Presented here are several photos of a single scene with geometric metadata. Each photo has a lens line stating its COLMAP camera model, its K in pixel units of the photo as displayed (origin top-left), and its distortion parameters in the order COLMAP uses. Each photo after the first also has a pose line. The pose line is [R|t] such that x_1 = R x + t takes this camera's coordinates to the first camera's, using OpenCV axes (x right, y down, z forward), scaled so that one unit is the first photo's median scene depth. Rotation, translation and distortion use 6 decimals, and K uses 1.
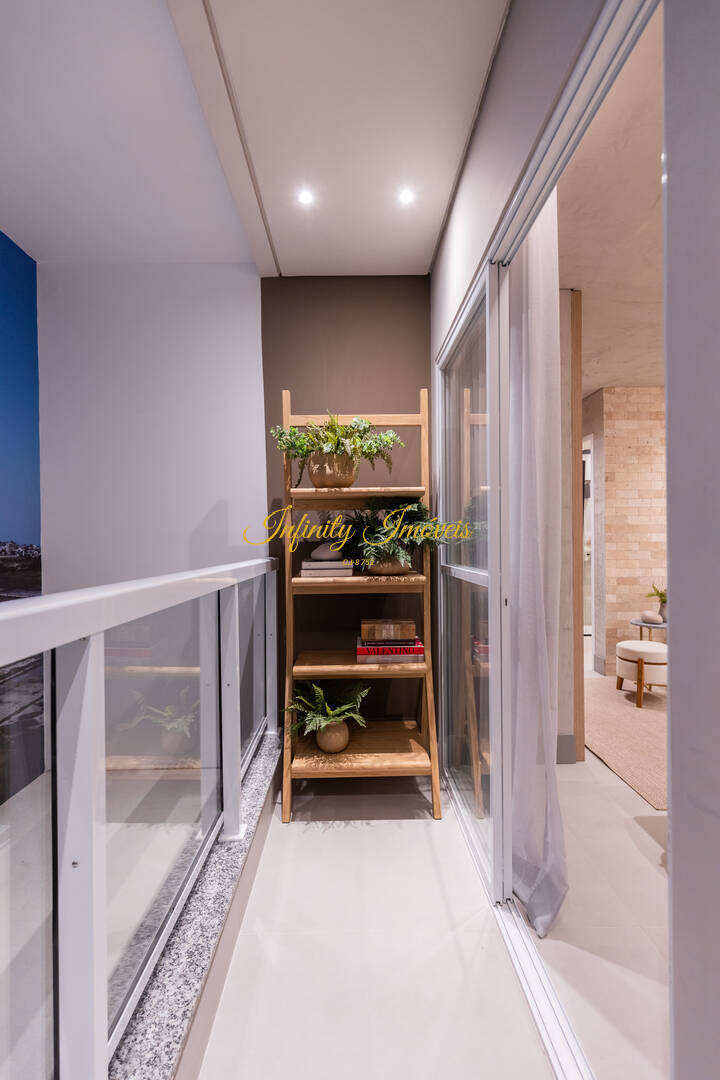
lens RADIAL K [[482.1, 0, 357.9], [0, 482.1, 544.9], [0, 0, 1]] dist [0.001231, -0.000446]
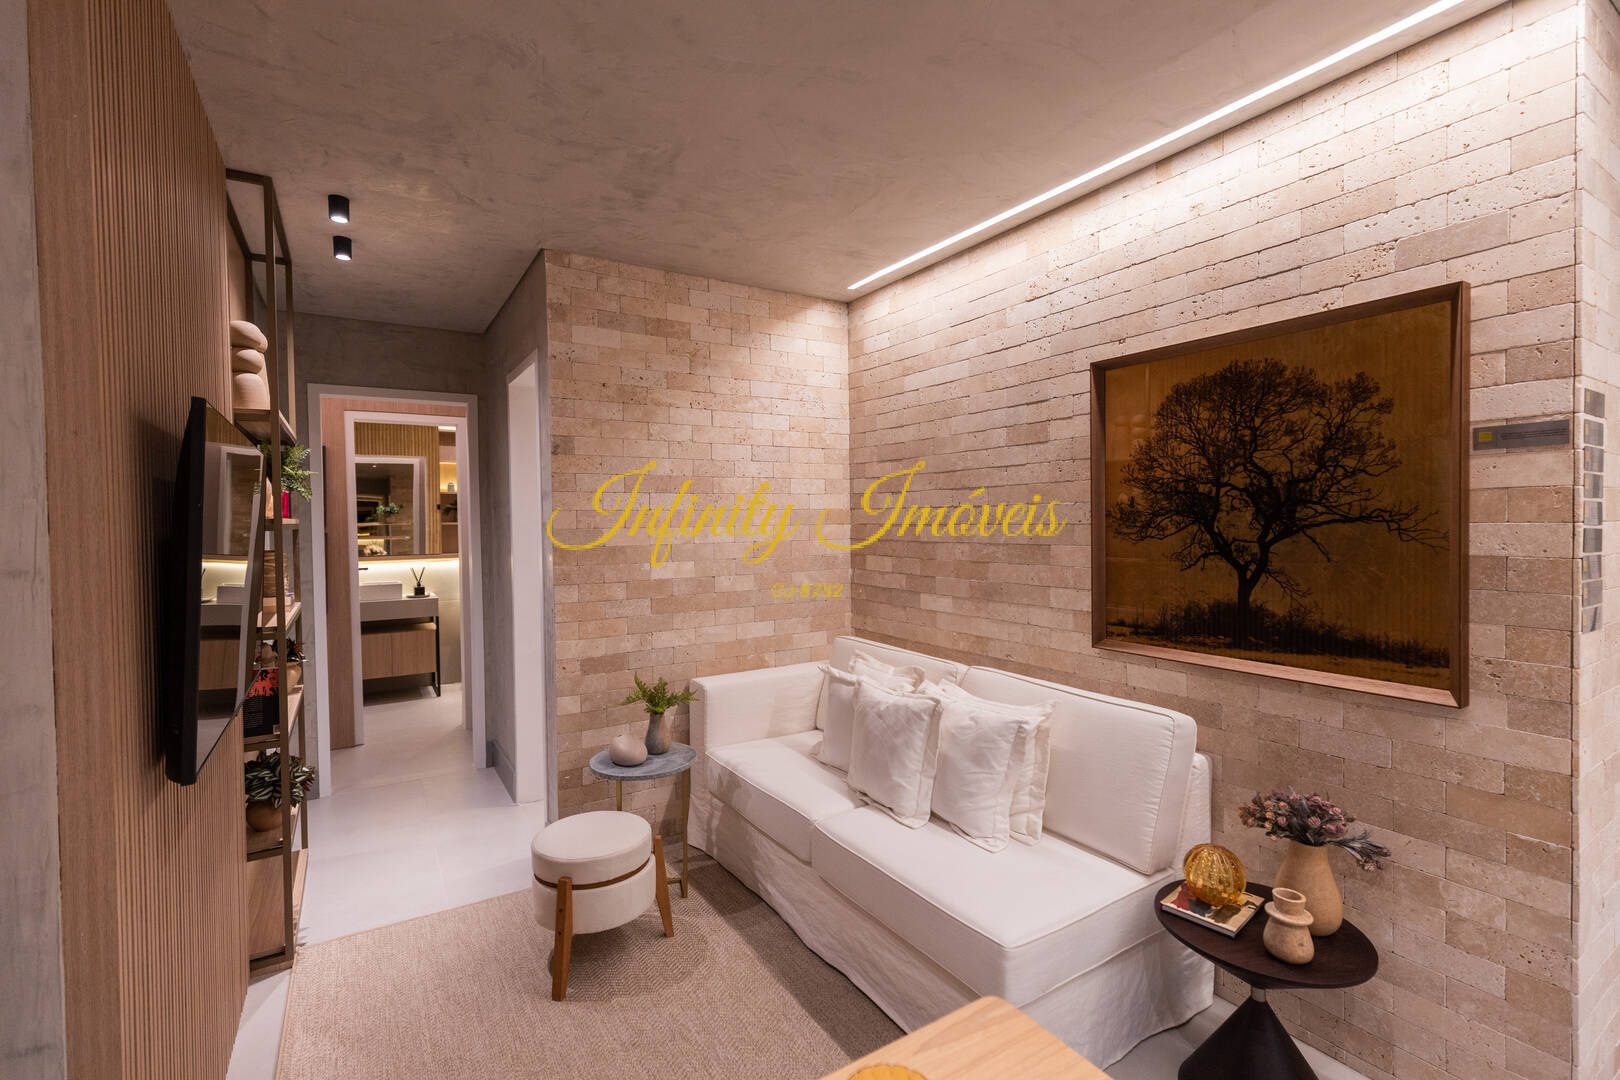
lens RADIAL K [[723.1, 0, 812.0], [0, 723.1, 533.6], [0, 0, 1]] dist [0.001231, -0.000446]
pose [[0.849425, -0.009863, 0.527618, 0.706082], [0.005711, 0.999939, 0.009498, -0.119939], [-0.527679, -0.005054, 0.849429, 0.552590]]
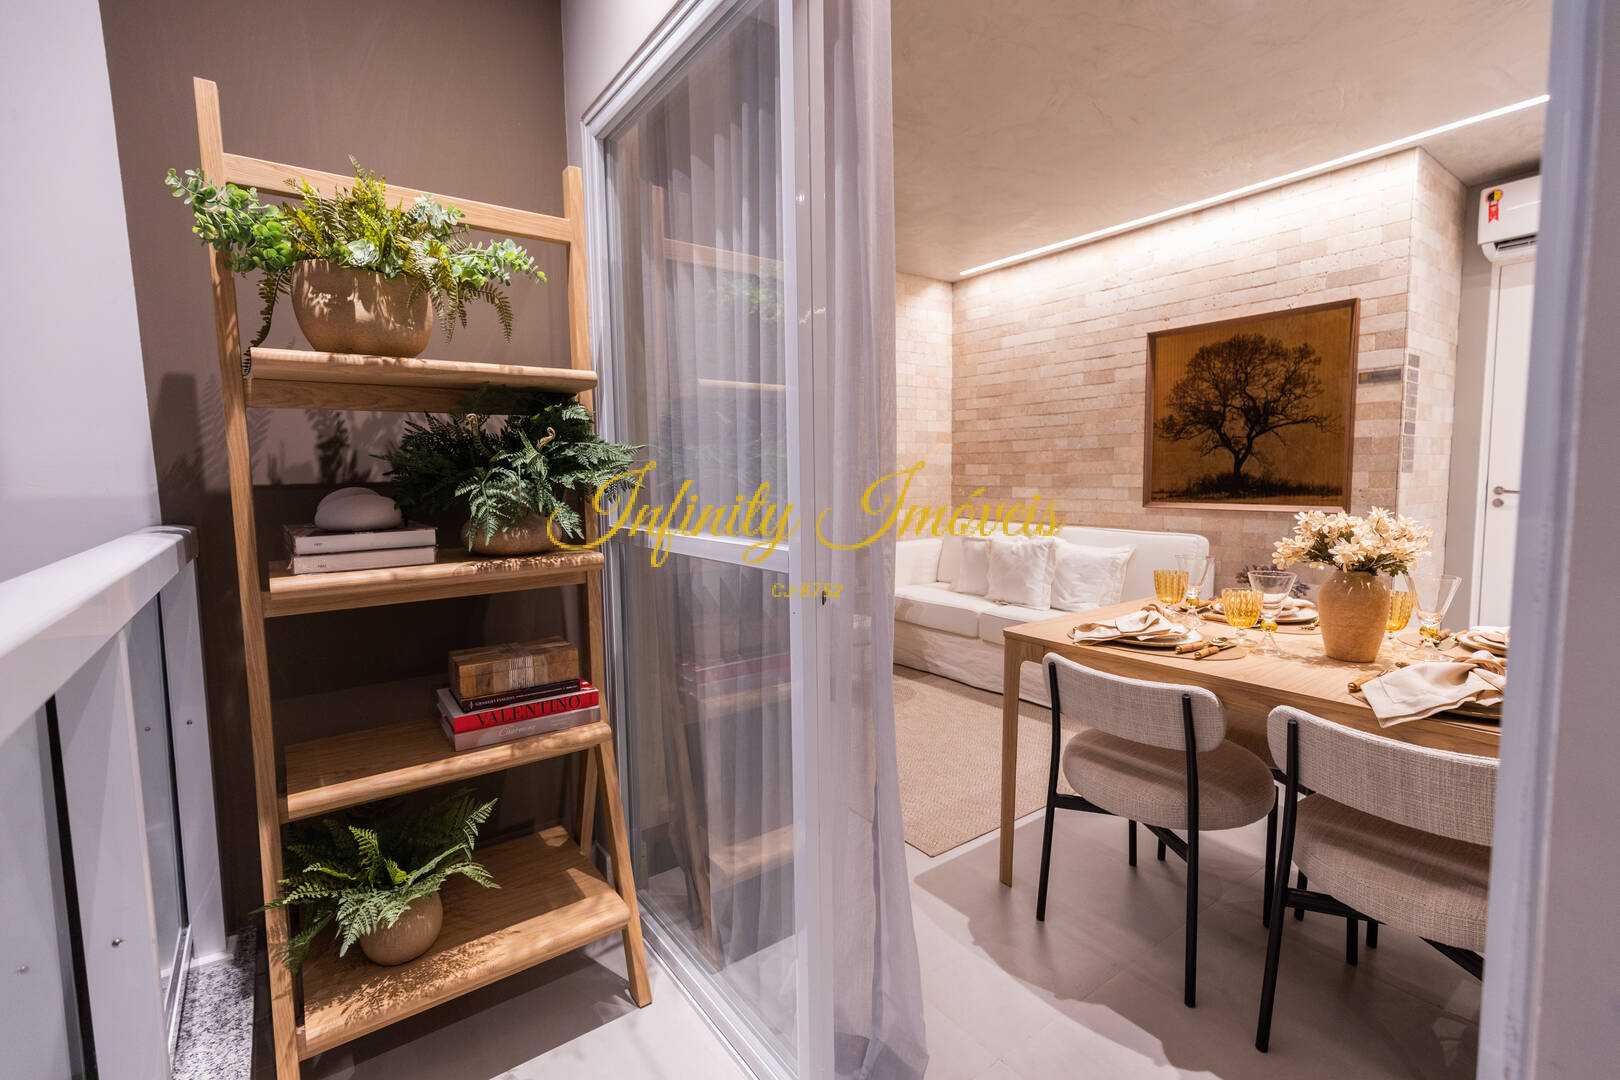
lens RADIAL K [[723.1, 0, 815.3], [0, 723.1, 534.7], [0, 0, 1]] dist [0.001231, -0.000446]
pose [[0.809917, -0.052159, 0.584221, -0.115802], [0.008530, 0.996980, 0.077185, -0.009242], [-0.586483, -0.057530, 0.807916, 0.259752]]
